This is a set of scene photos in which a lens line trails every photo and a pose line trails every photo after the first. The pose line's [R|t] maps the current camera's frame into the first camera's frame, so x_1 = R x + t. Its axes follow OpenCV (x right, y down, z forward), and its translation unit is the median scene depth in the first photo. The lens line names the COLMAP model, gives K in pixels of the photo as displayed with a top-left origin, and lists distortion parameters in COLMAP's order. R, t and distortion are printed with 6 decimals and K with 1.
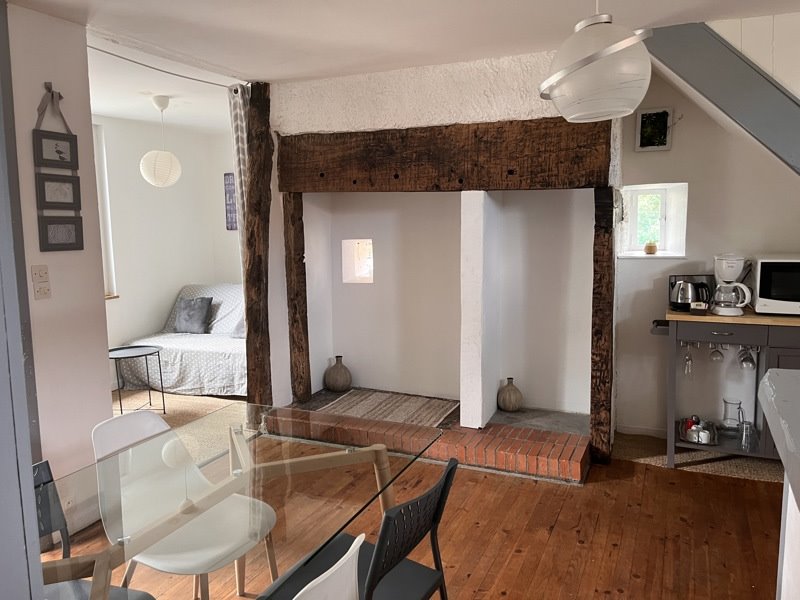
lens RADIAL K [[604.0, 0, 402.1], [0, 604.0, 302.7], [0, 0, 1]] dist [0.017528, 0.001426]
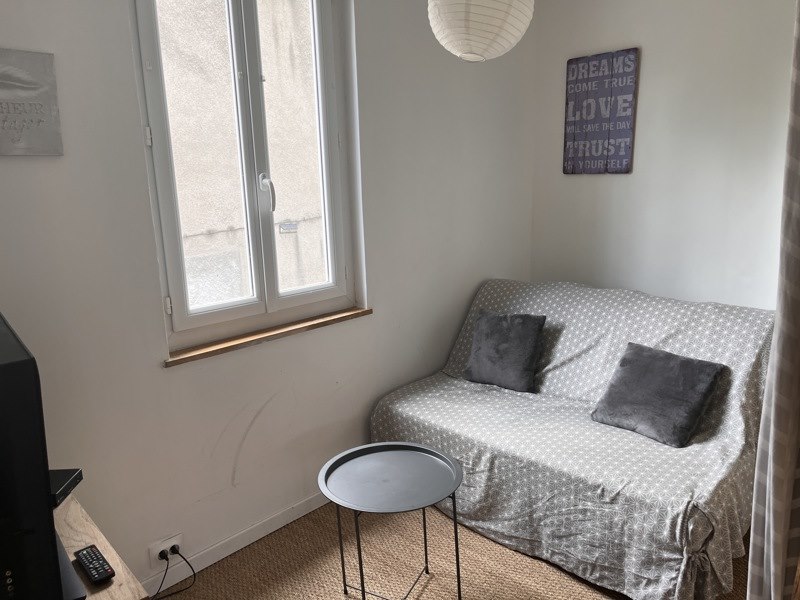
lens RADIAL K [[604.0, 0, 397.5], [0, 604.0, 300.1], [0, 0, 1]] dist [0.017528, 0.001426]
pose [[0.917086, 0.062908, -0.393695, -0.234887], [-0.025635, 0.994734, 0.099233, -0.067843], [0.397864, -0.080913, 0.913869, 0.516844]]
